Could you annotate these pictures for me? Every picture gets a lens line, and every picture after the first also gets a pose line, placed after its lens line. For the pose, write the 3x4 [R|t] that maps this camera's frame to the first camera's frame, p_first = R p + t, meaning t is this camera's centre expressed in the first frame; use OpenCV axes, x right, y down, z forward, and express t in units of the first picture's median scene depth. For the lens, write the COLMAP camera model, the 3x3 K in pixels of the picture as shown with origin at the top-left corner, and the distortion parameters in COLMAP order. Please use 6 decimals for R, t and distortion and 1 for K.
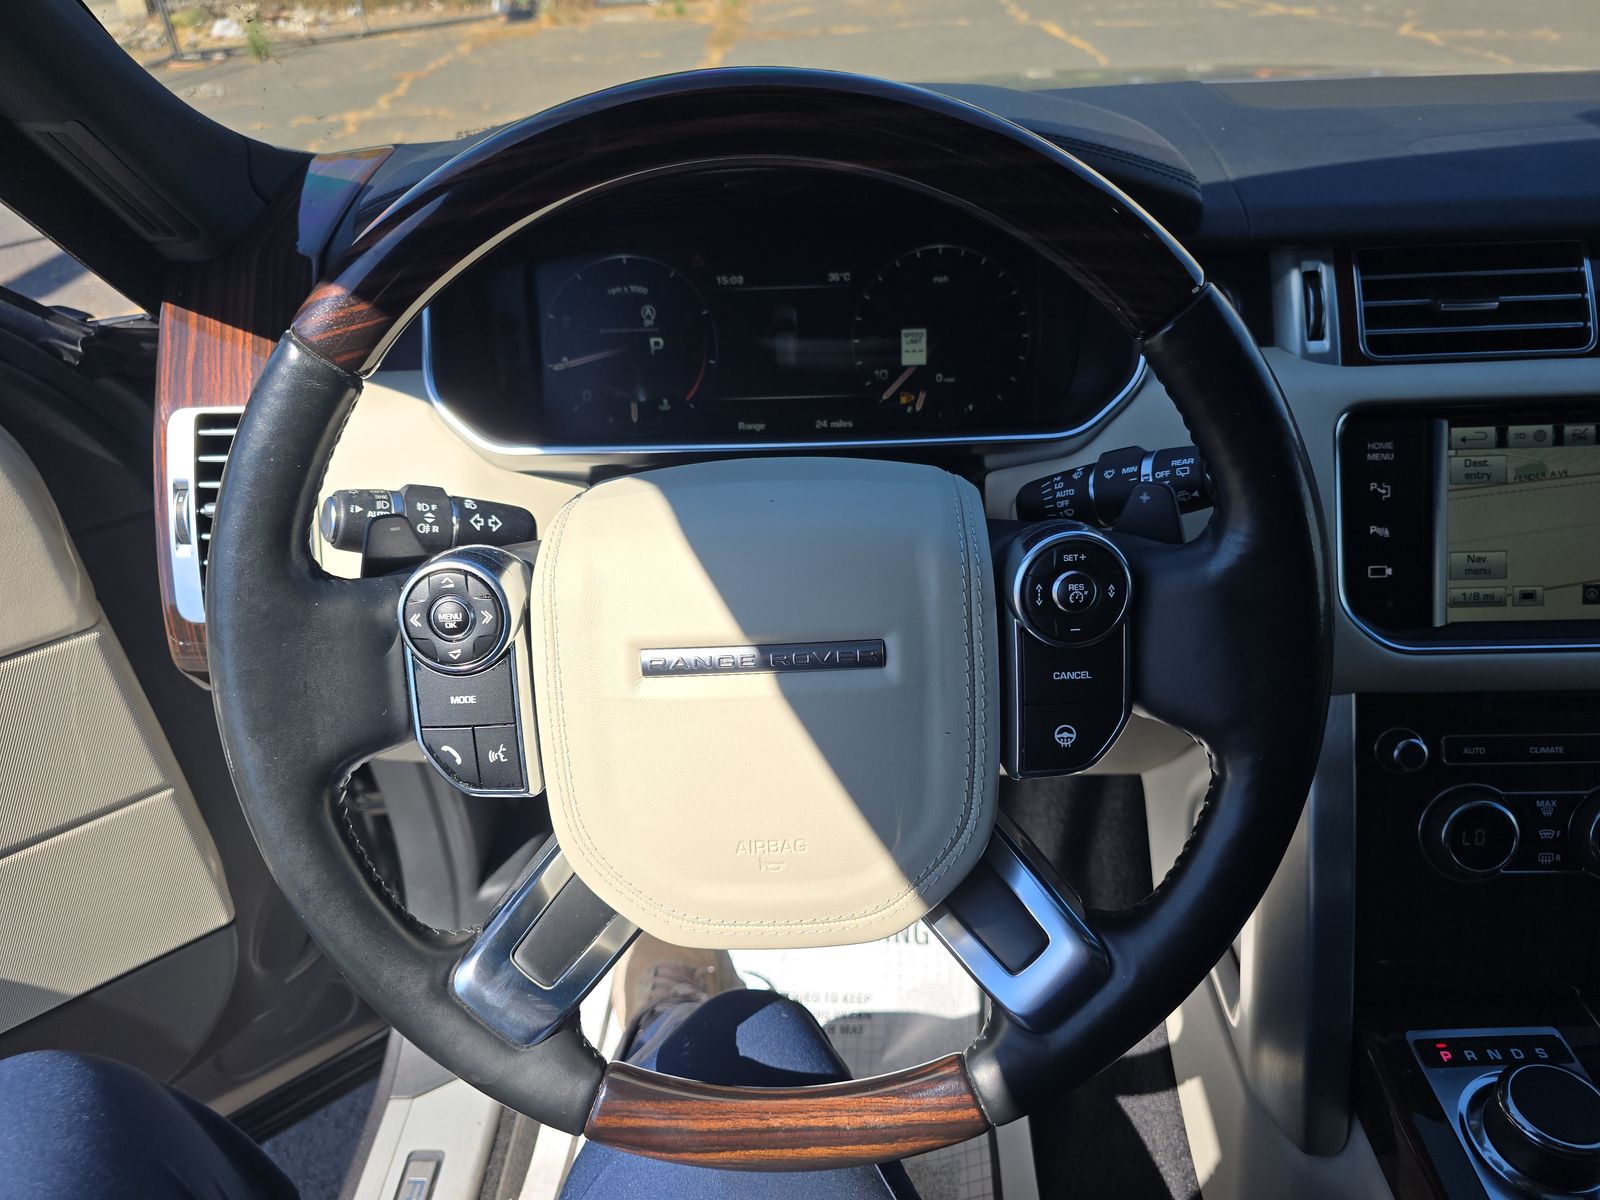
lens RADIAL K [[1159.5, 0, 790.2], [0, 1159.5, 587.4], [0, 0, 1]] dist [0.028826, -0.002044]
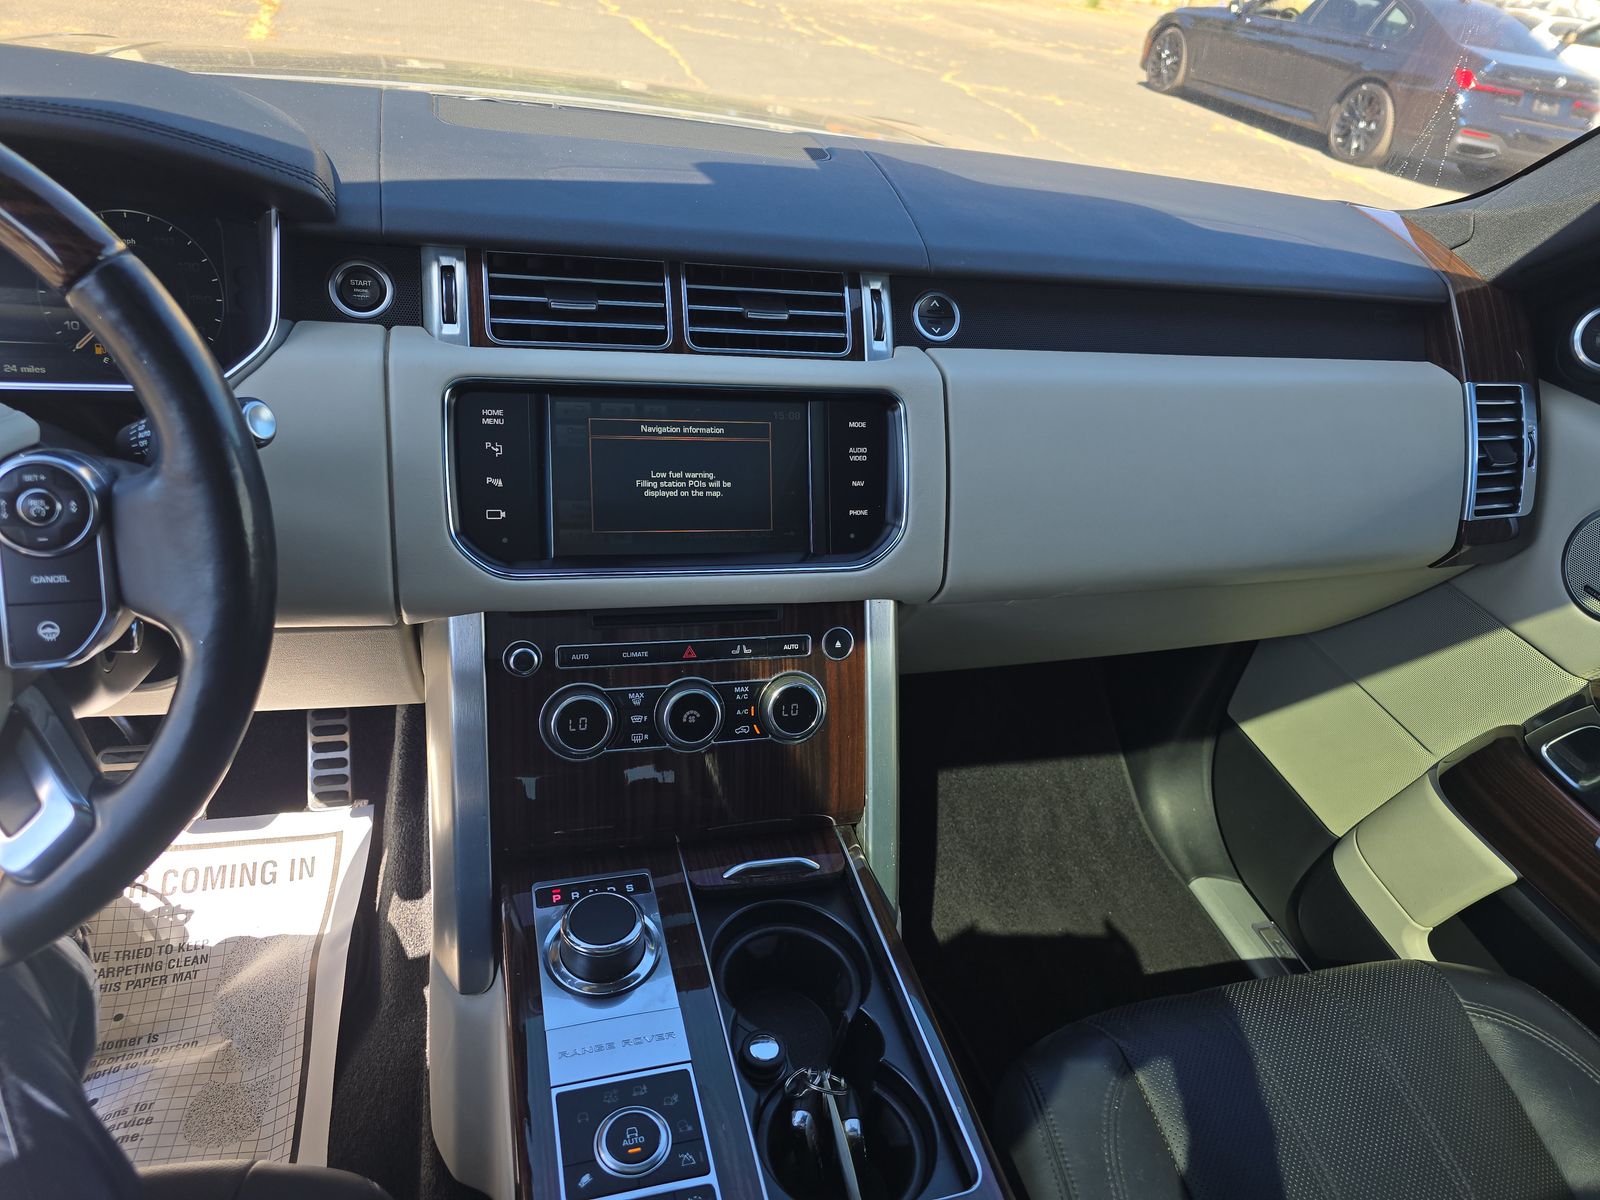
lens RADIAL K [[1141.4, 0, 800.0], [0, 1141.4, 600.0], [0, 0, 1]] dist [0.030825, 0.001108]
pose [[0.945690, -0.006976, 0.324995, 0.404766], [-0.001066, 0.999698, 0.024559, 0.046524], [-0.325068, -0.023572, 0.945397, -0.254420]]
